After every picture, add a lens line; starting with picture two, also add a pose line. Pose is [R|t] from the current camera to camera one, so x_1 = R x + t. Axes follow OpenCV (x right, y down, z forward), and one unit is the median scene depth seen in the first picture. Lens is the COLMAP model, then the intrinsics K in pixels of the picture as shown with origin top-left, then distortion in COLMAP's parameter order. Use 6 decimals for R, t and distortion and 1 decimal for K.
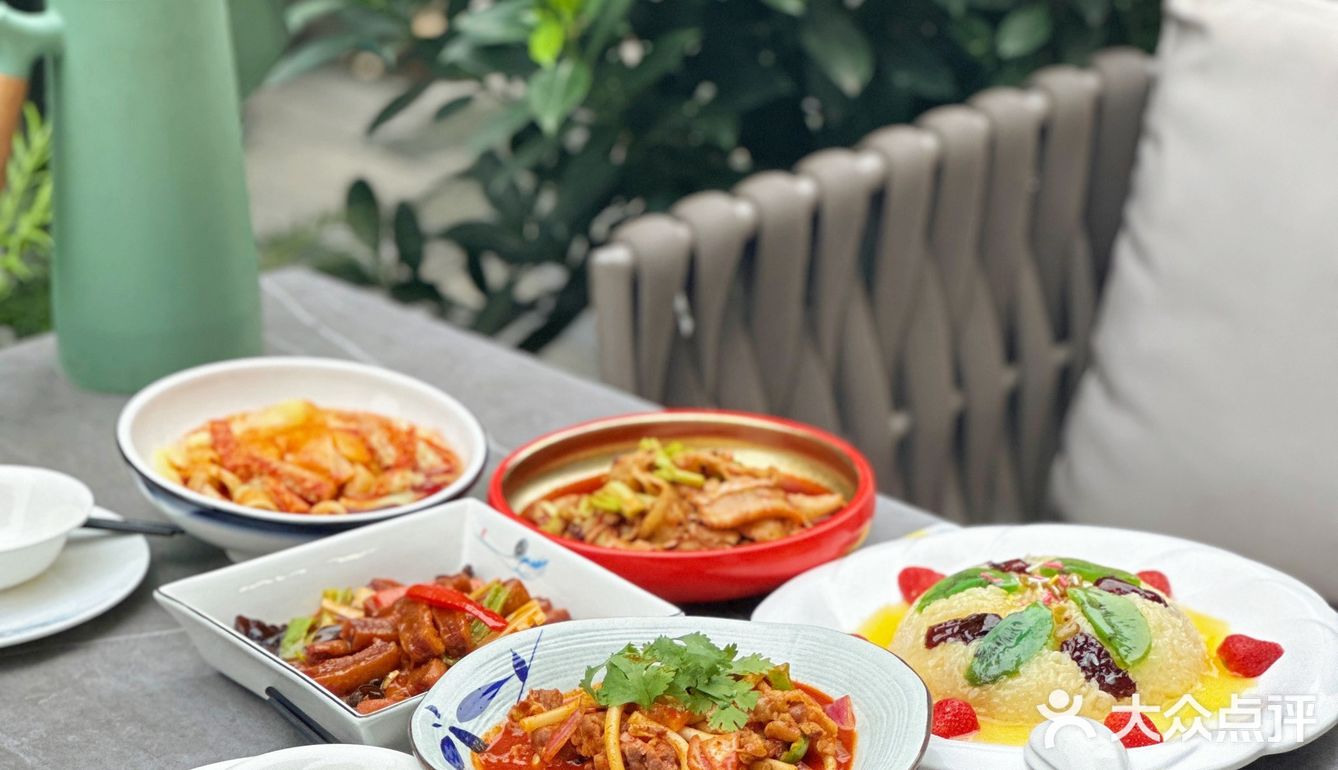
lens RADIAL K [[3996.1, 0, 665.7], [0, 3996.1, 387.0], [0, 0, 1]] dist [-0.024076, 0.000000]
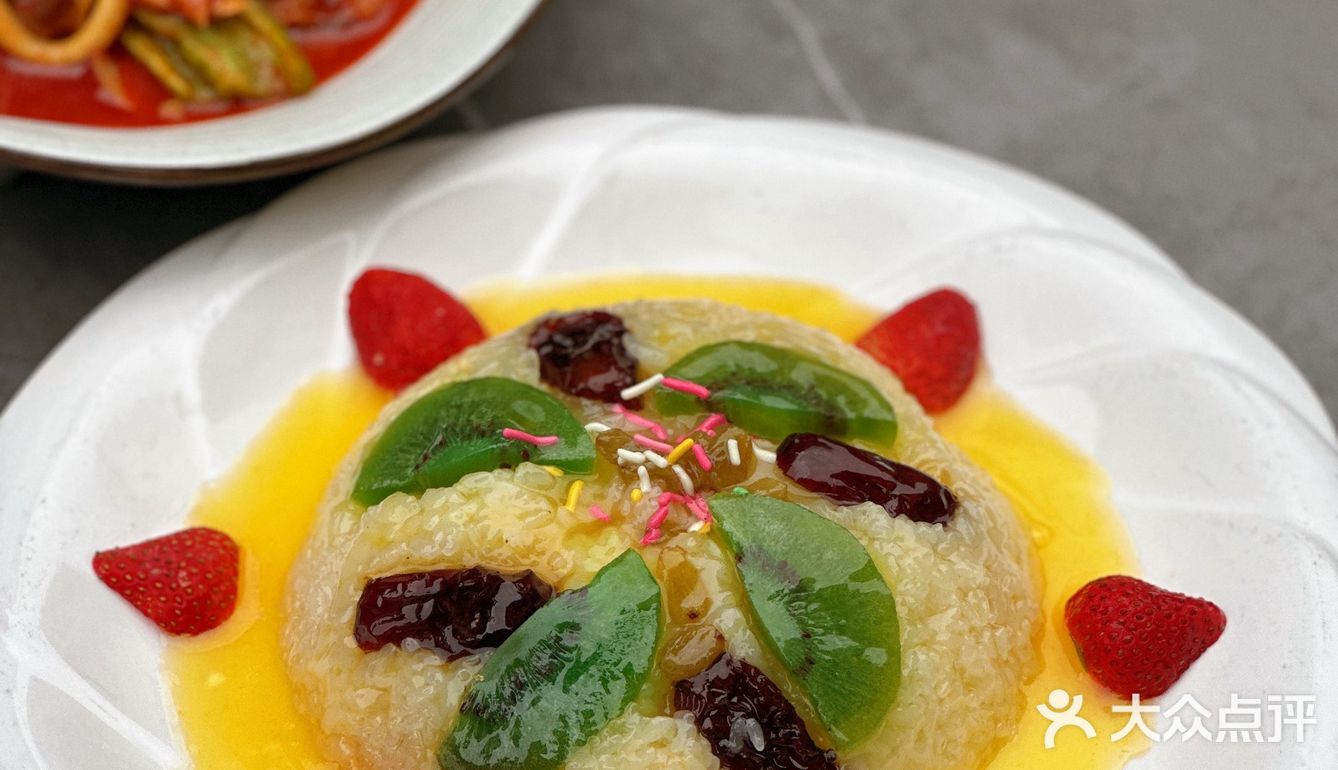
lens RADIAL K [[3996.1, 0, 669.0], [0, 3996.1, 385.4], [0, 0, 1]] dist [-0.024076, 0.000000]
pose [[0.999786, 0.012737, 0.016320, 0.093144], [-0.018355, 0.909964, 0.414281, -0.133607], [-0.009574, -0.414492, 0.910003, 0.657041]]
